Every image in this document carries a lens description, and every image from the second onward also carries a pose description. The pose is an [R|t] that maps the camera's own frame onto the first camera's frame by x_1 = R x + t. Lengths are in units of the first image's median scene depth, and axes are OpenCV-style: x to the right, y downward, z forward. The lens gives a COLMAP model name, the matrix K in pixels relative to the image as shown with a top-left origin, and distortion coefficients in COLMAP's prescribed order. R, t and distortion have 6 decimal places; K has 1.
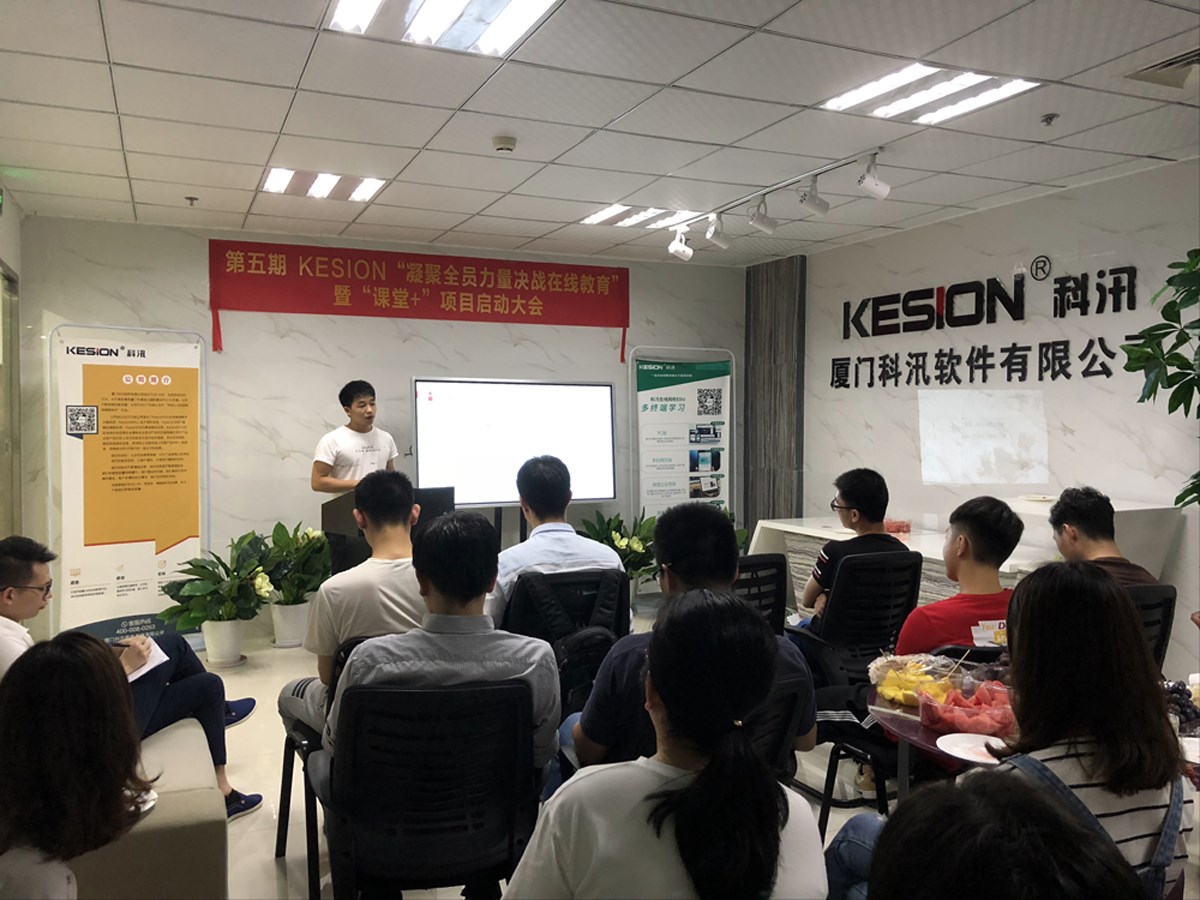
lens RADIAL K [[987.4, 0, 592.4], [0, 987.4, 450.5], [0, 0, 1]] dist [0.056932, -0.186441]
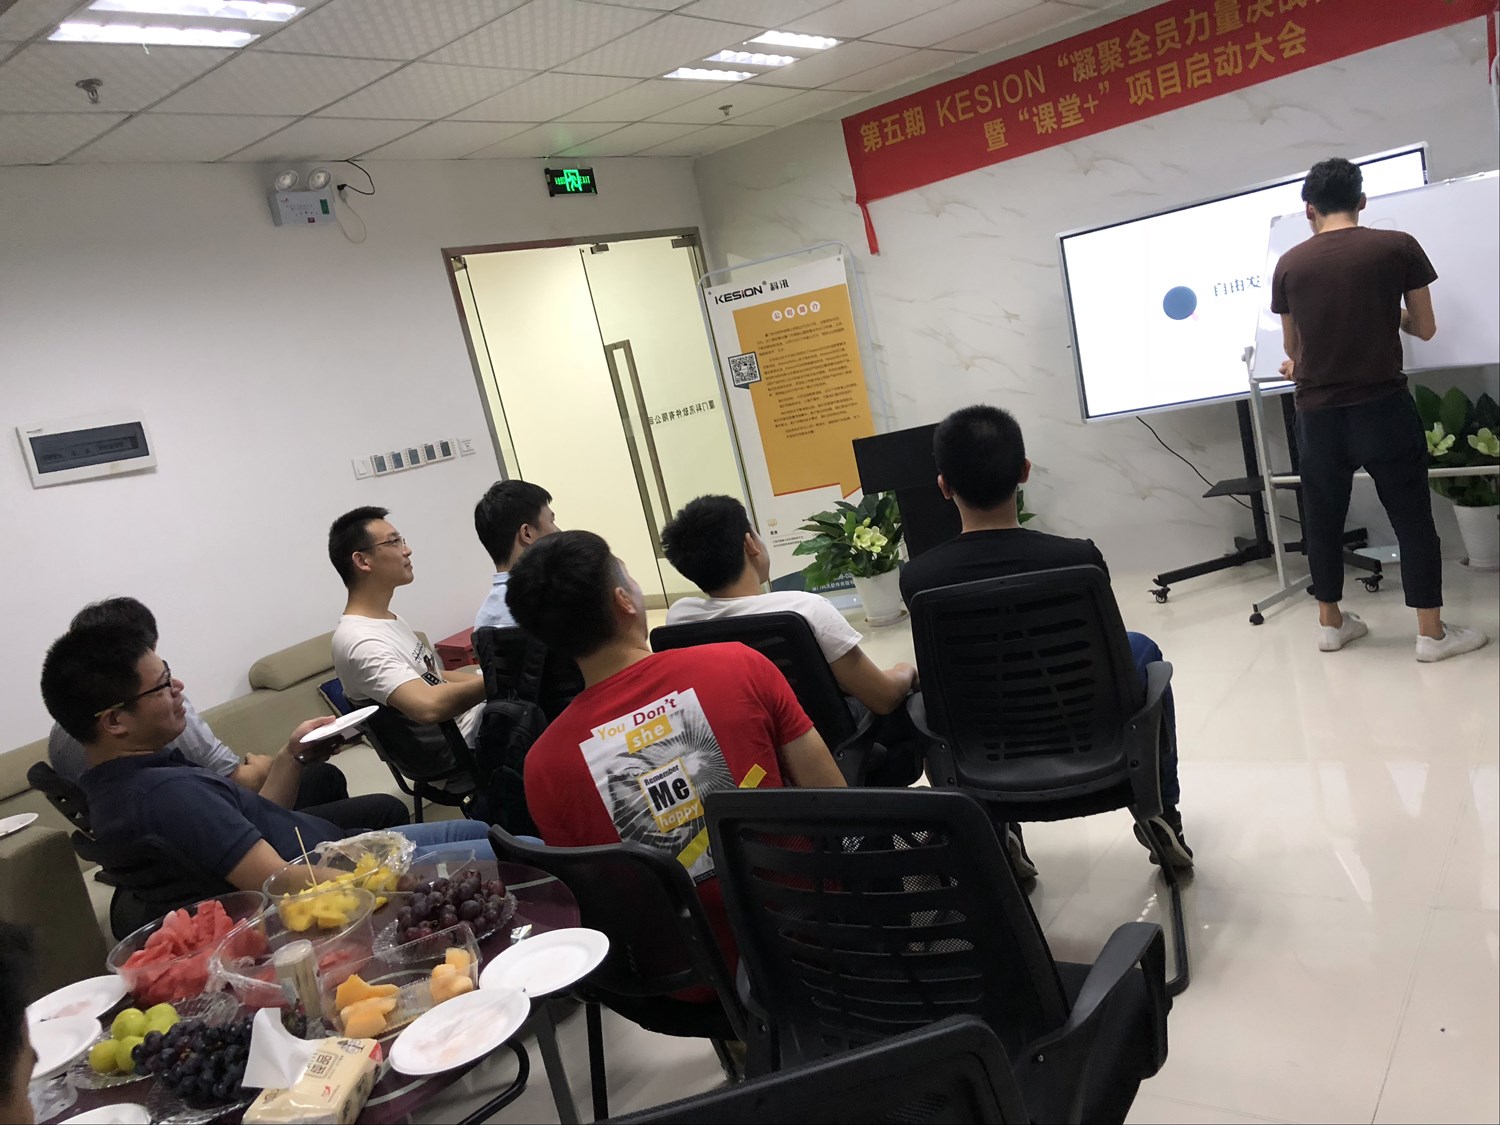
lens RADIAL K [[1244.1, 0, 750.0], [0, 1244.1, 562.5], [0, 0, 1]] dist [0.003490, 0.010250]
pose [[0.510559, 0.021356, -0.859577, 0.470459], [0.199824, 0.969374, 0.142772, -0.018641], [0.836301, -0.244658, 0.490656, 0.335212]]
